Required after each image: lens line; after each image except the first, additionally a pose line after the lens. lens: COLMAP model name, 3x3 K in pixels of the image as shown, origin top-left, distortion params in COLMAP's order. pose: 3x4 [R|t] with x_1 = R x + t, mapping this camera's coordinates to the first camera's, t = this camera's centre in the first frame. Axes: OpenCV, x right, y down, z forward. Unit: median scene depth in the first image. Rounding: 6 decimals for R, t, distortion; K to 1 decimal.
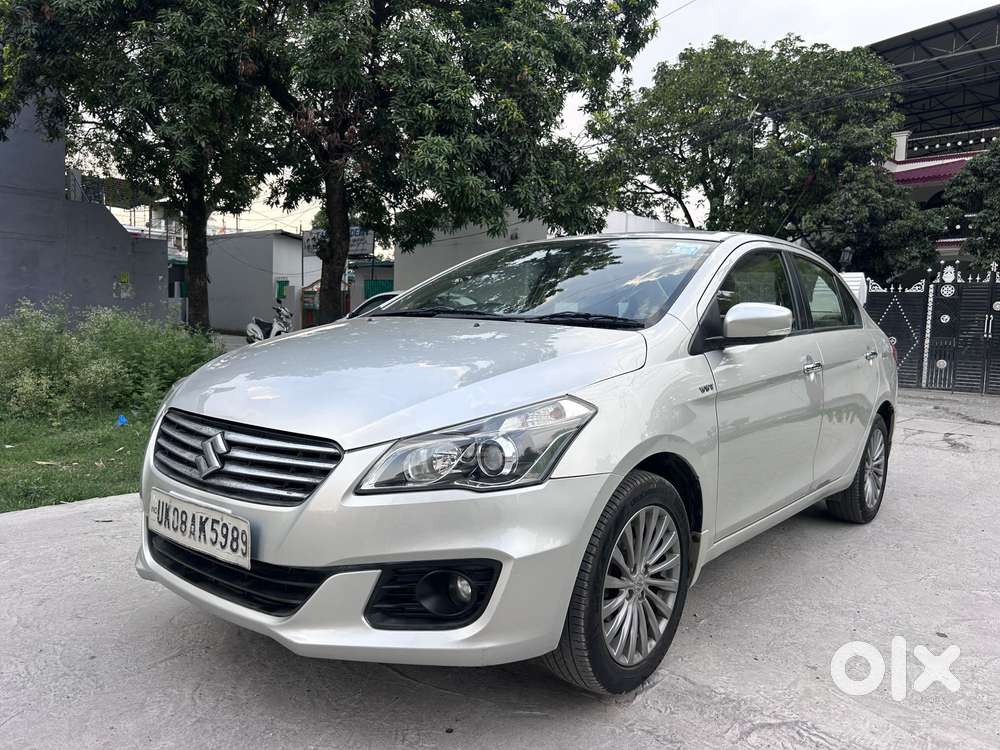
lens RADIAL K [[734.5, 0, 504.2], [0, 734.5, 372.7], [0, 0, 1]] dist [0.047348, -0.045747]
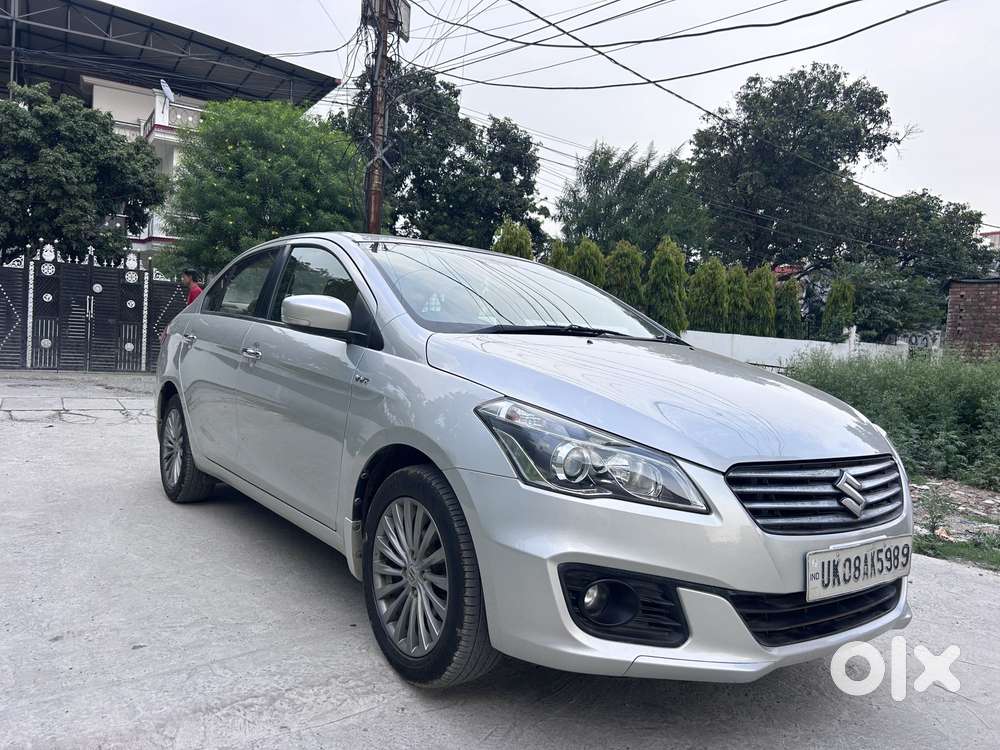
lens RADIAL K [[734.5, 0, 486.7], [0, 734.5, 371.5], [0, 0, 1]] dist [0.047348, -0.045747]
pose [[0.287711, -0.057032, 0.956018, -0.234741], [0.020381, 0.998364, 0.053424, -0.018509], [-0.957500, 0.004114, 0.288403, 0.186614]]
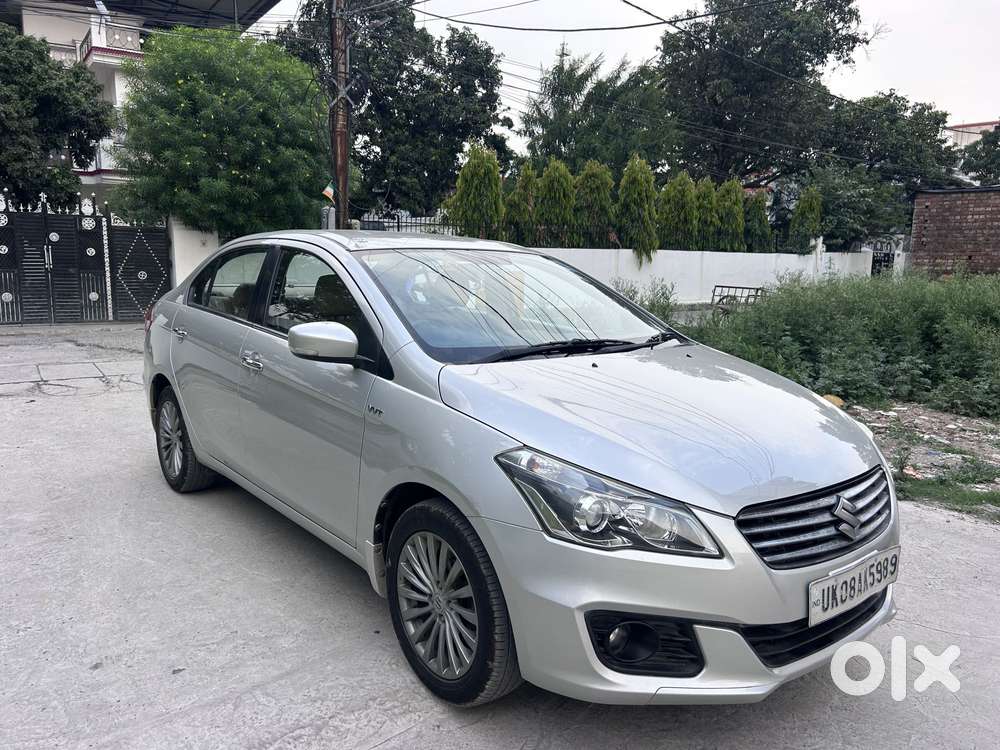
lens RADIAL K [[734.5, 0, 486.6], [0, 734.5, 374.6], [0, 0, 1]] dist [0.047348, -0.045747]
pose [[0.244643, -0.178479, 0.953045, -0.239541], [0.059435, 0.983825, 0.168987, -0.048737], [-0.967790, 0.015303, 0.251294, 0.194795]]
